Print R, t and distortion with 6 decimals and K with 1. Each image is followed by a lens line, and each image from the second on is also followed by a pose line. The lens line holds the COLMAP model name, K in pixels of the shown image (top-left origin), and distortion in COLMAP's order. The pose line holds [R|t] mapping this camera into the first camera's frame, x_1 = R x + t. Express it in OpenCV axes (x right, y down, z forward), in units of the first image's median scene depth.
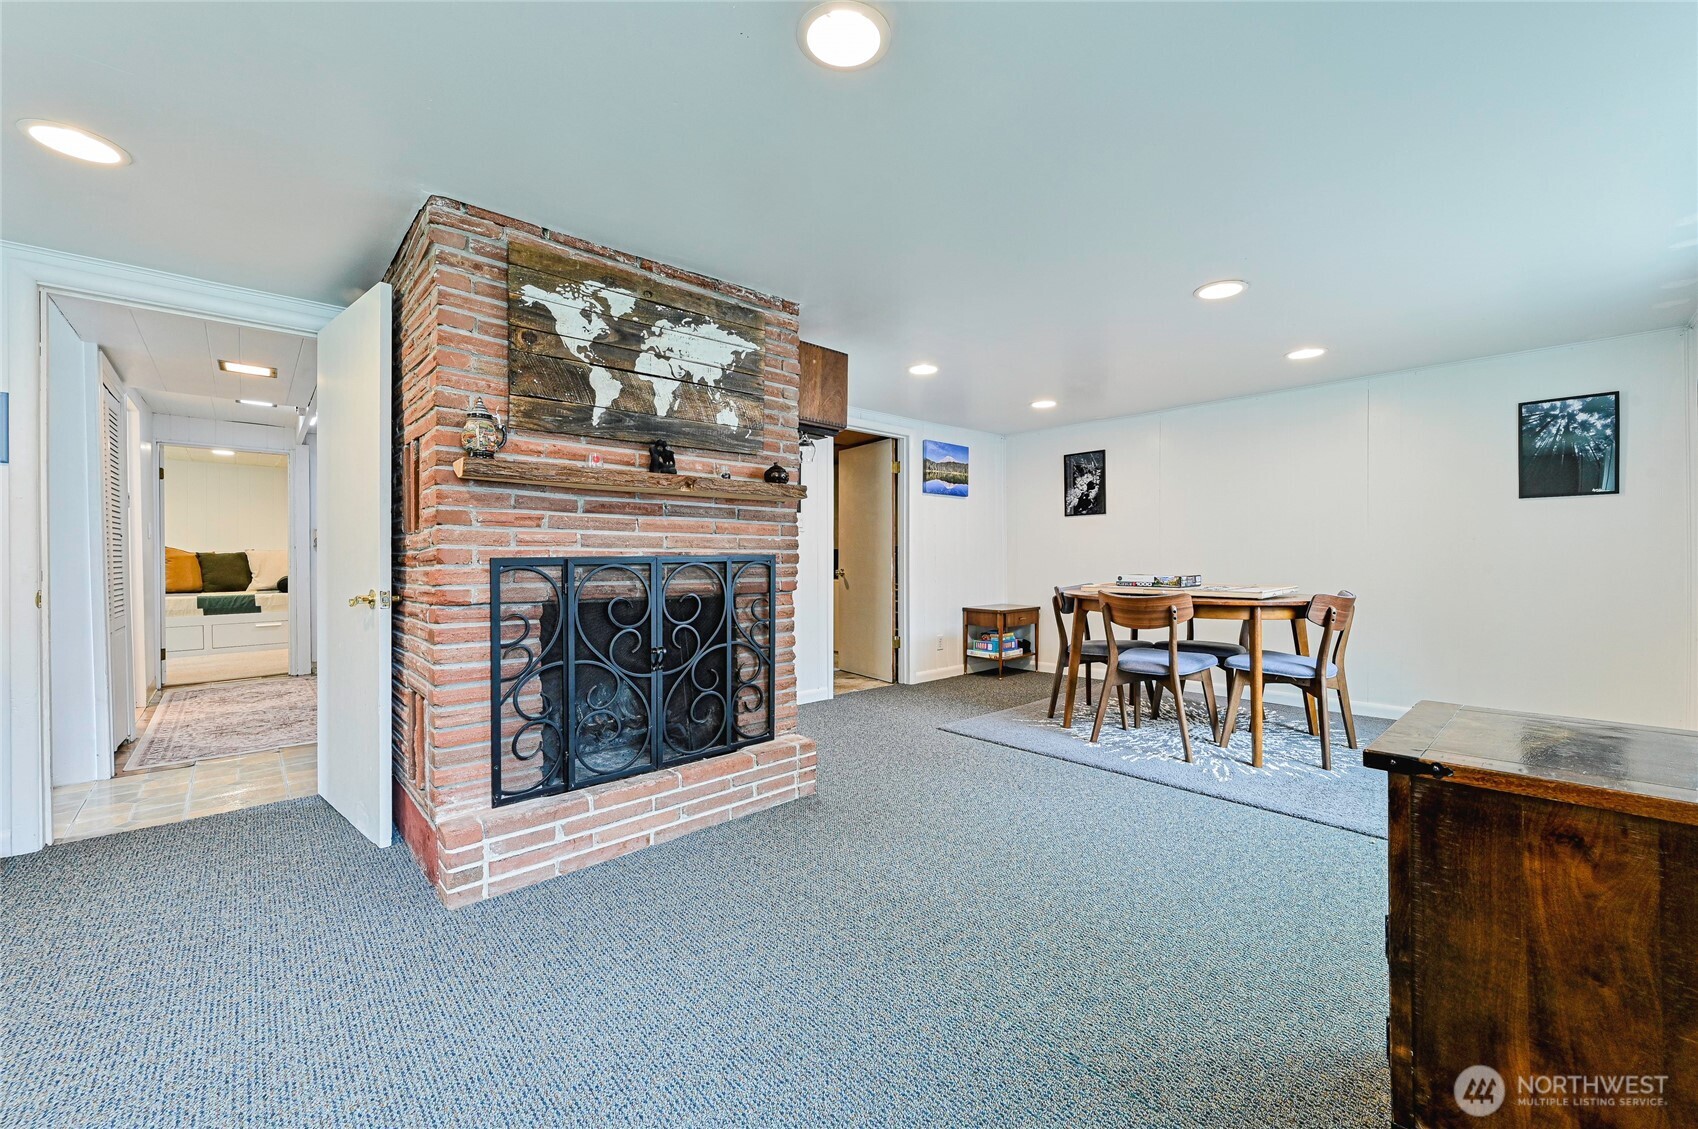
lens RADIAL K [[675.3, 0, 852.7], [0, 675.3, 558.5], [0, 0, 1]] dist [0.000267, -0.000122]
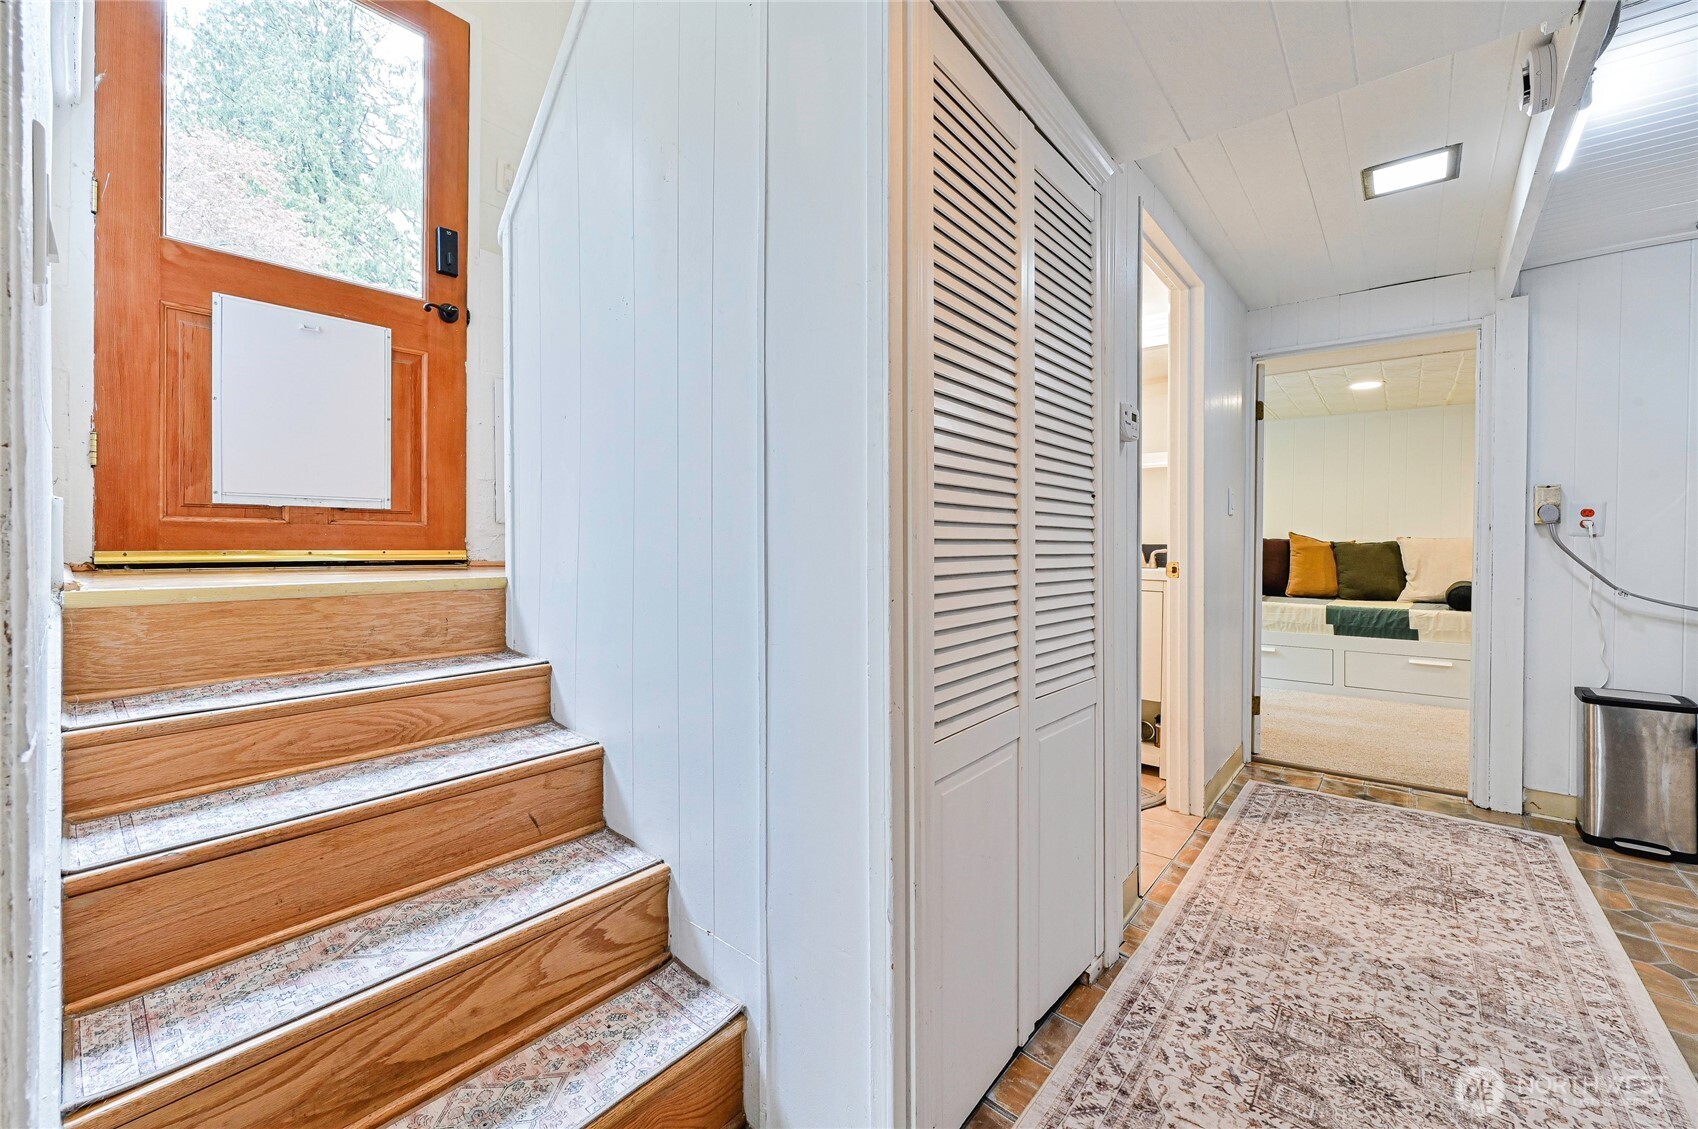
lens RADIAL K [[675.3, 0, 853.2], [0, 675.3, 551.3], [0, 0, 1]] dist [0.000267, -0.000122]
pose [[0.149384, 0.012566, -0.988699, -0.356635], [-0.015936, 0.999820, 0.010299, 0.002297], [0.988651, 0.014218, 0.149557, 0.410138]]
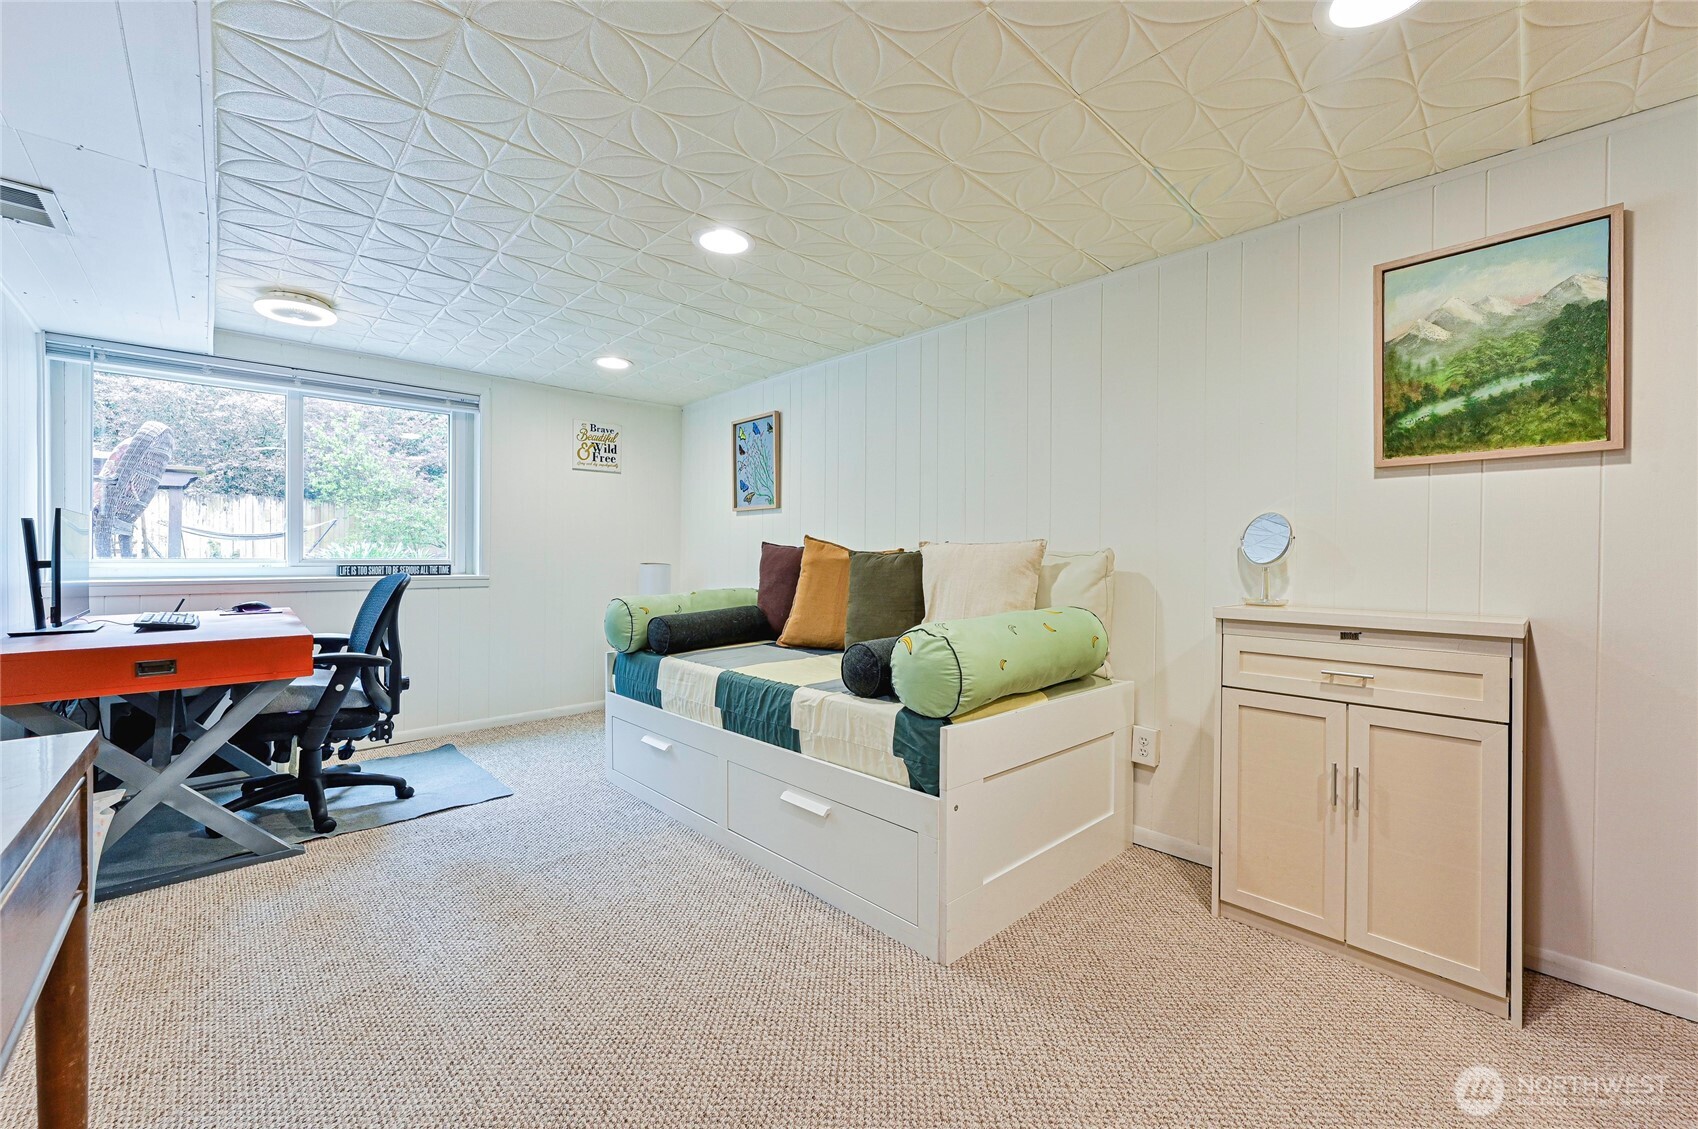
lens RADIAL K [[675.3, 0, 854.7], [0, 675.3, 562.7], [0, 0, 1]] dist [0.000267, -0.000122]
pose [[0.013479, 0.008724, -0.999871, -0.585339], [-0.011513, 0.999897, 0.008569, -0.004951], [0.999843, 0.011396, 0.013578, 1.017979]]
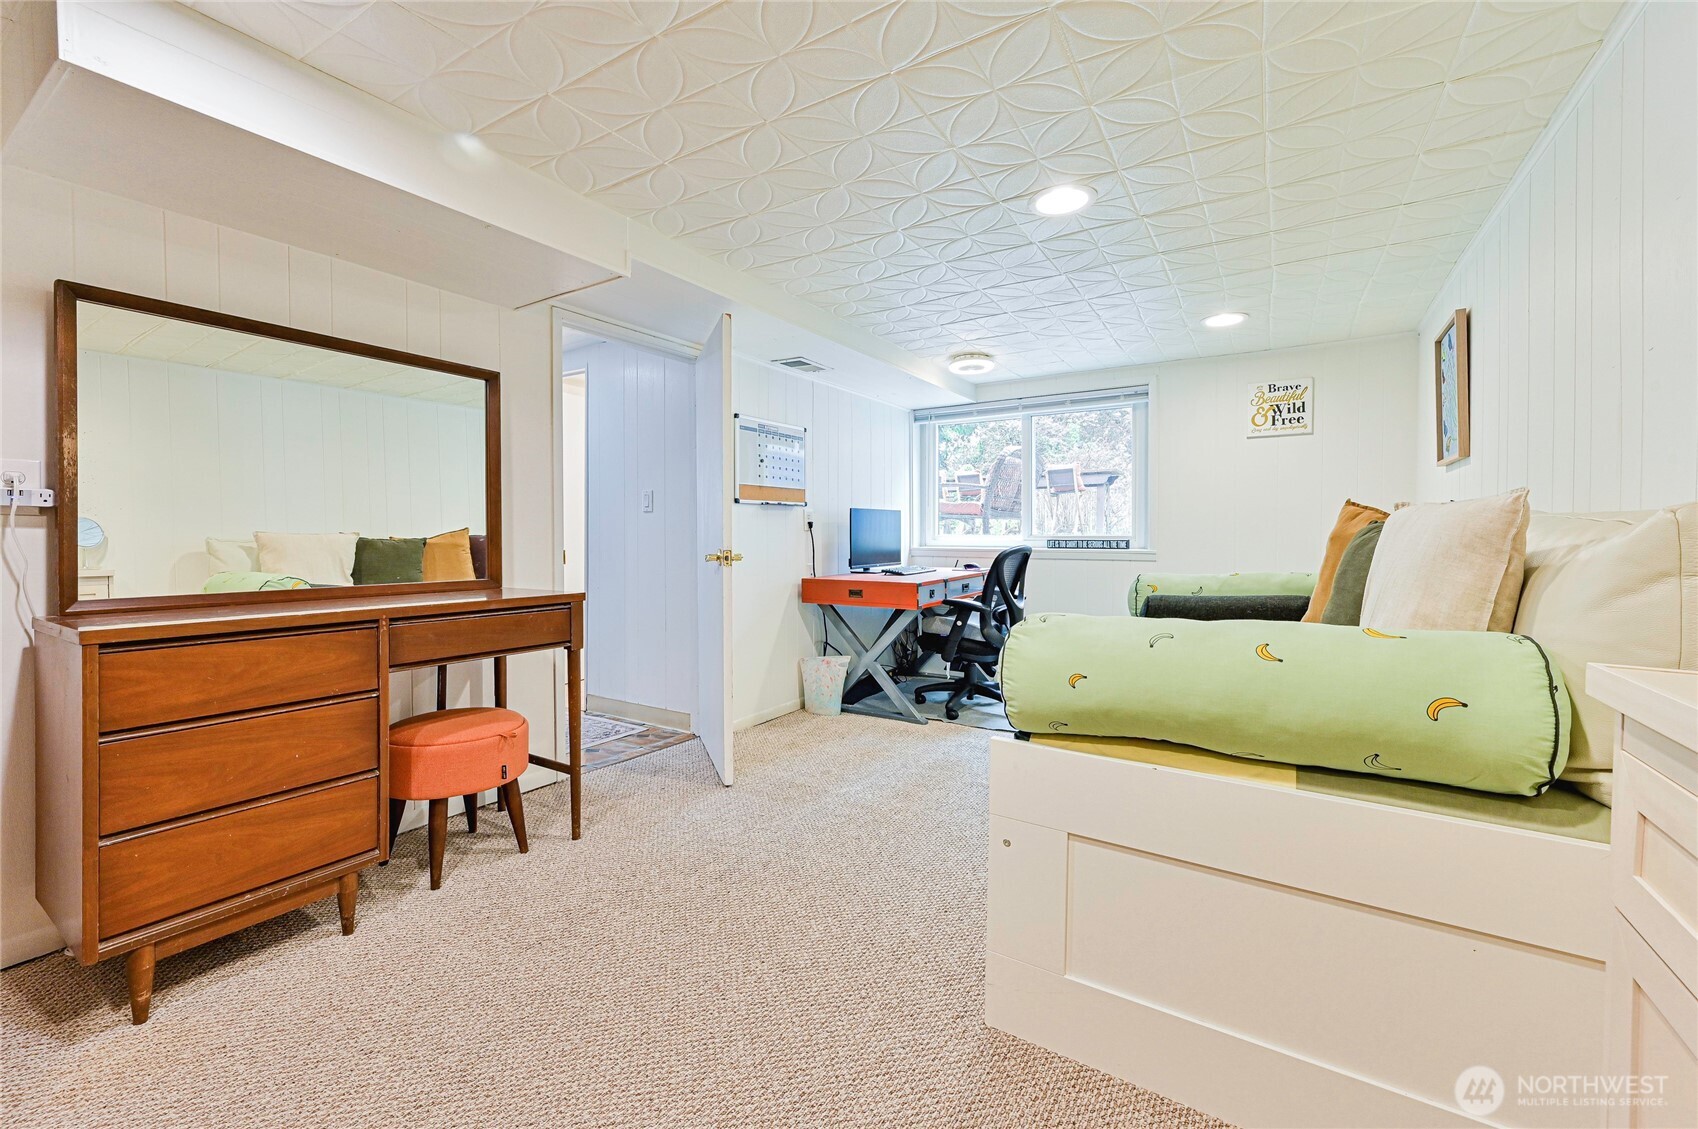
lens RADIAL K [[675.3, 0, 859.4], [0, 675.3, 548.4], [0, 0, 1]] dist [0.000267, -0.000122]
pose [[-0.960992, 0.006243, -0.276506, -0.701111], [-0.002100, 0.999552, 0.029863, -0.005152], [0.276568, 0.029279, -0.960548, 1.184850]]
